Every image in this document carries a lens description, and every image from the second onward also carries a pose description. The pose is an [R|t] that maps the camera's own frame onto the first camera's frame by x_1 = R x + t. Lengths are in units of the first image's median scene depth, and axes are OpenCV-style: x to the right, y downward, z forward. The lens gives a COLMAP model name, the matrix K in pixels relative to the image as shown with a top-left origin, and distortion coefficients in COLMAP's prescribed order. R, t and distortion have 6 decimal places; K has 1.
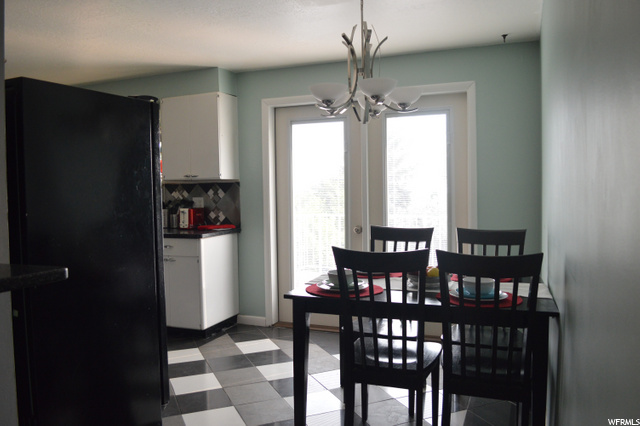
lens RADIAL K [[509.6, 0, 319.9], [0, 509.6, 214.8], [0, 0, 1]] dist [-0.058887, -0.005827]
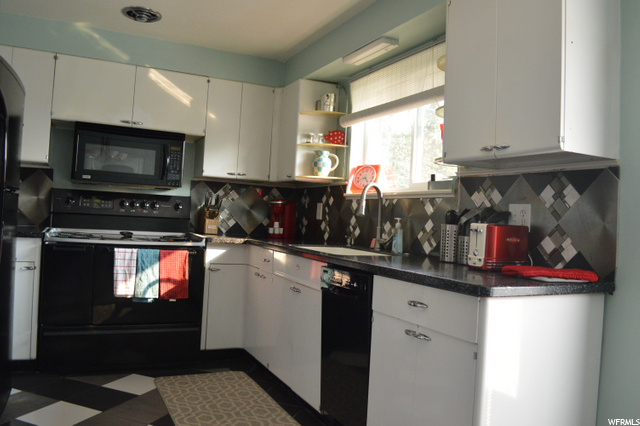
lens RADIAL K [[509.6, 0, 319.2], [0, 509.6, 215.1], [0, 0, 1]] dist [-0.058887, -0.005827]
pose [[0.739559, 0.054489, -0.670883, -0.067494], [-0.100410, 0.994496, -0.029916, 0.007950], [0.665560, 0.089488, 0.740960, 0.548706]]
